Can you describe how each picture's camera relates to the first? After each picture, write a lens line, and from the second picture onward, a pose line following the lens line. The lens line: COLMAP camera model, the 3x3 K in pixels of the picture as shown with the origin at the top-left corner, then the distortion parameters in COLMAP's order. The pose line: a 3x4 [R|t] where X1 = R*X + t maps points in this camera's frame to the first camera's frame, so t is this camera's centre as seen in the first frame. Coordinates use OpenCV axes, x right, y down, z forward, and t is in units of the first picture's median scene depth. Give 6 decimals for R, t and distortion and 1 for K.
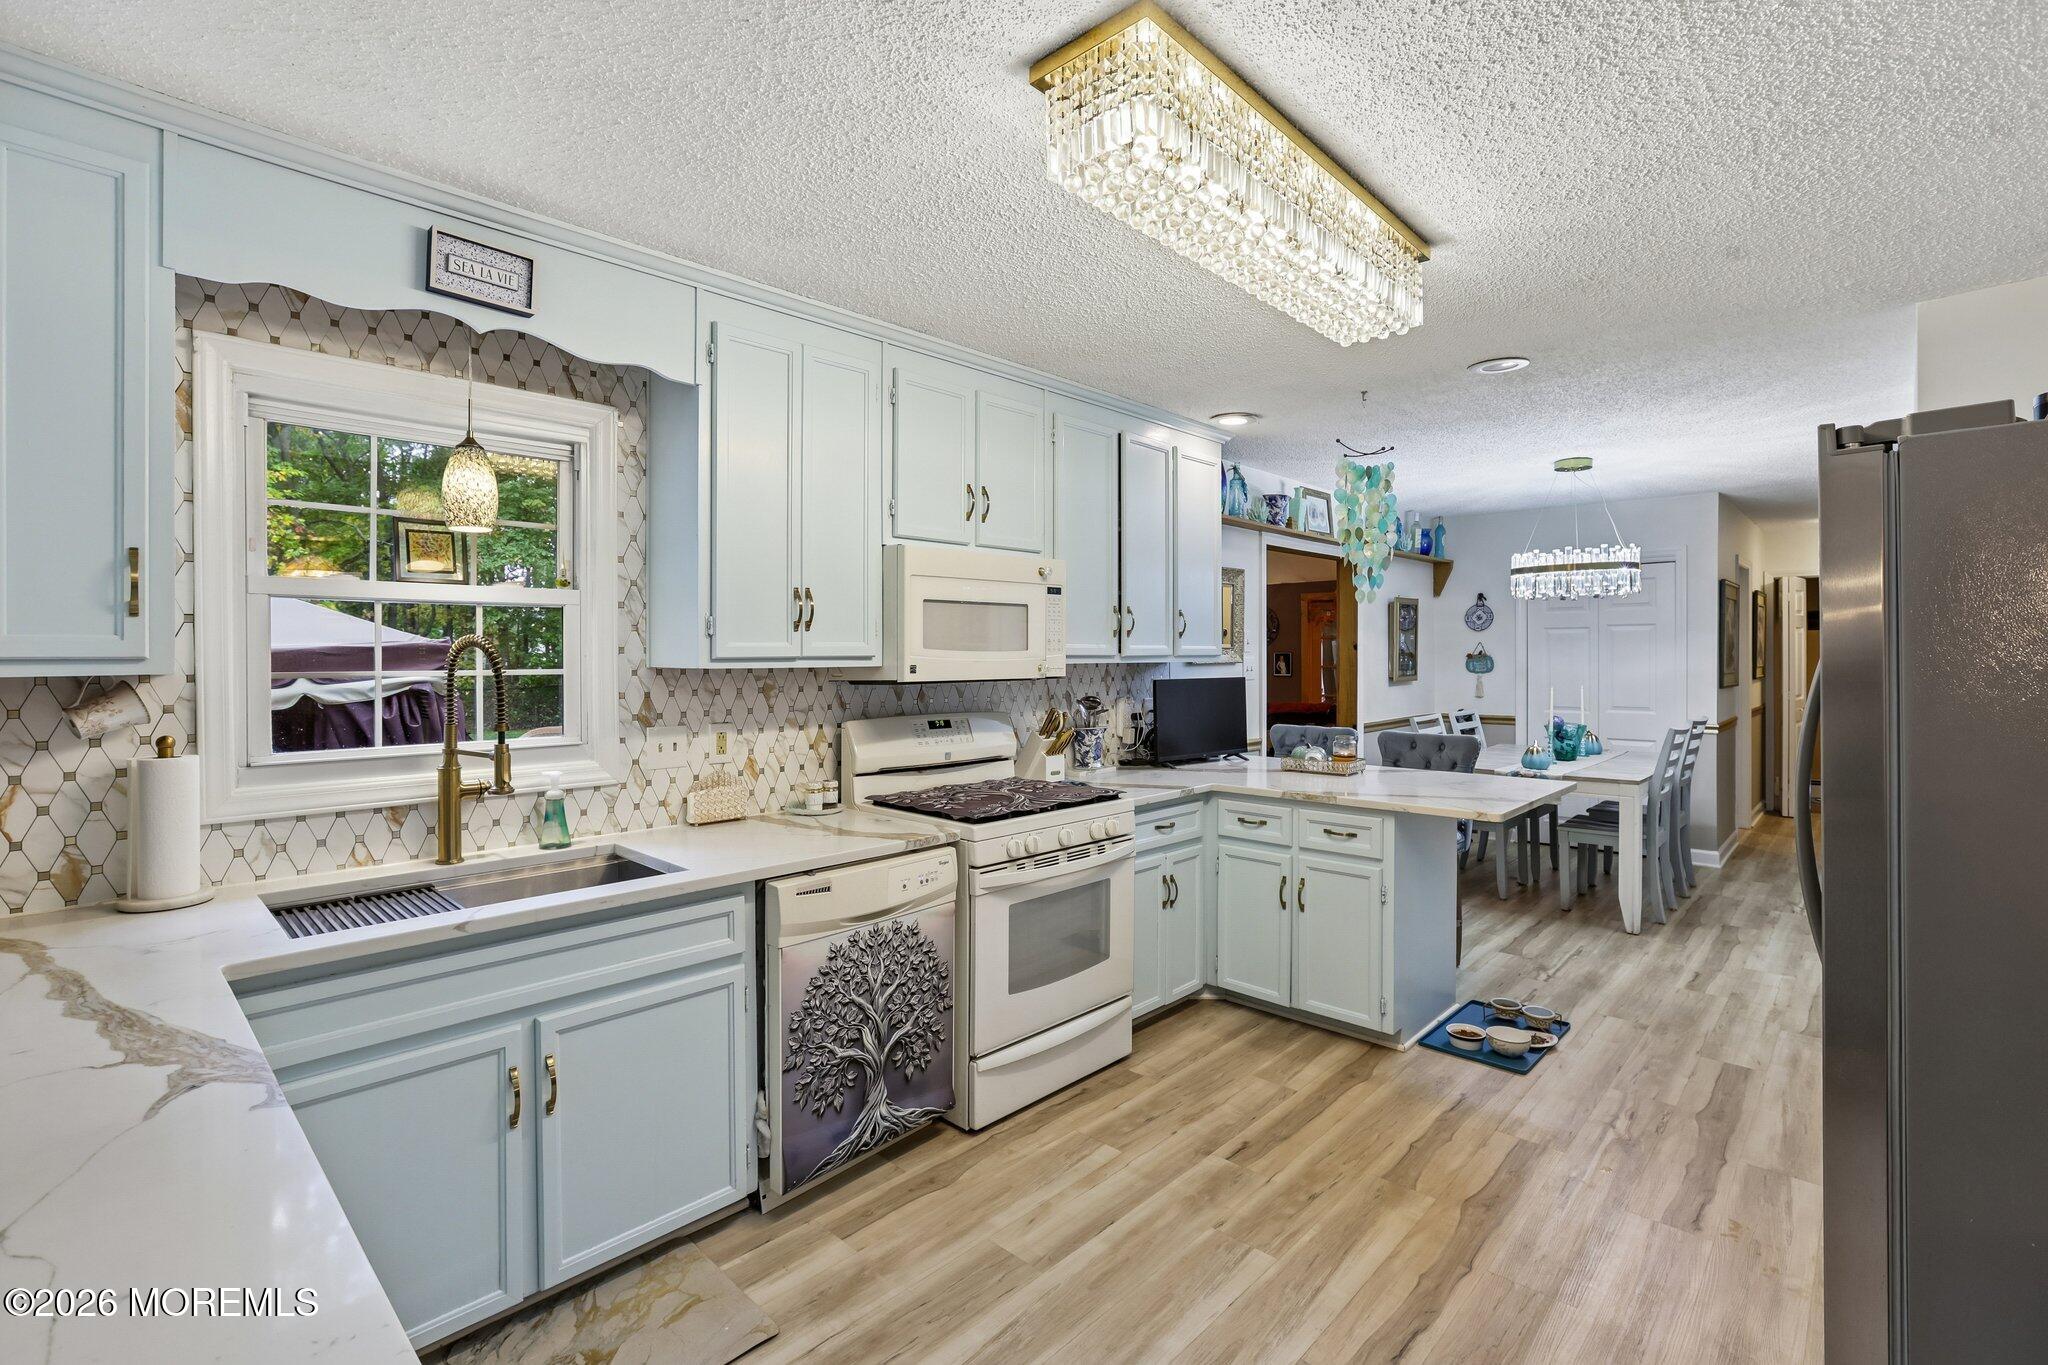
lens RADIAL K [[939.5, 0, 1013.8], [0, 939.5, 666.2], [0, 0, 1]] dist [-0.001244, 0.000647]
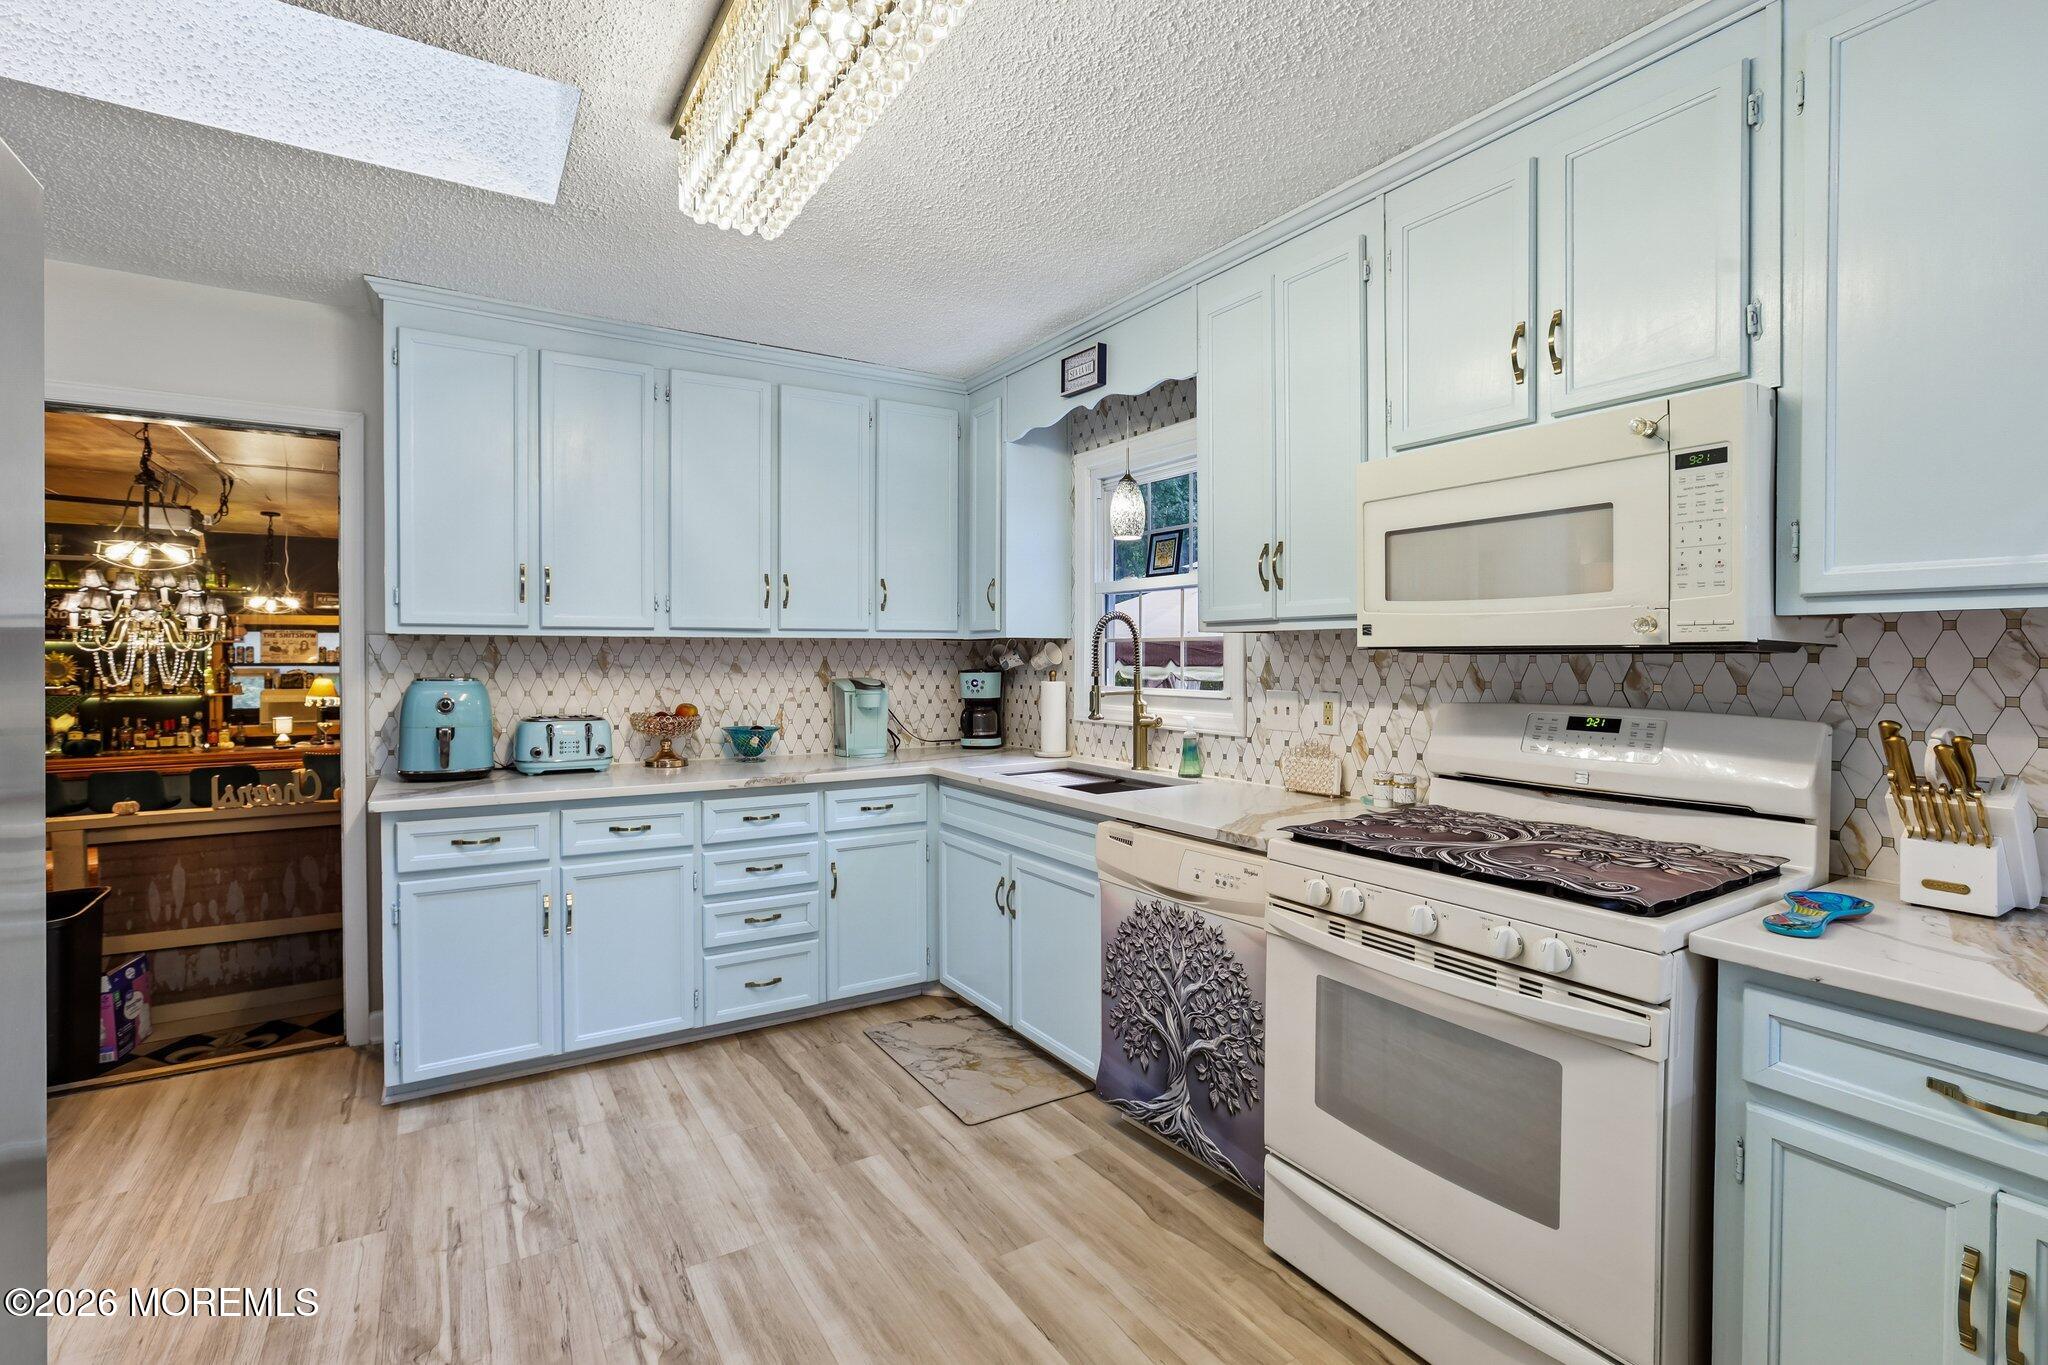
lens RADIAL K [[939.5, 0, 1013.5], [0, 939.5, 671.2], [0, 0, 1]] dist [-0.001244, 0.000647]
pose [[-0.240937, 0.017785, -0.970378, 0.737390], [-0.010605, 0.999724, 0.020956, 0.025061], [0.970483, 0.015340, -0.240682, 0.995500]]
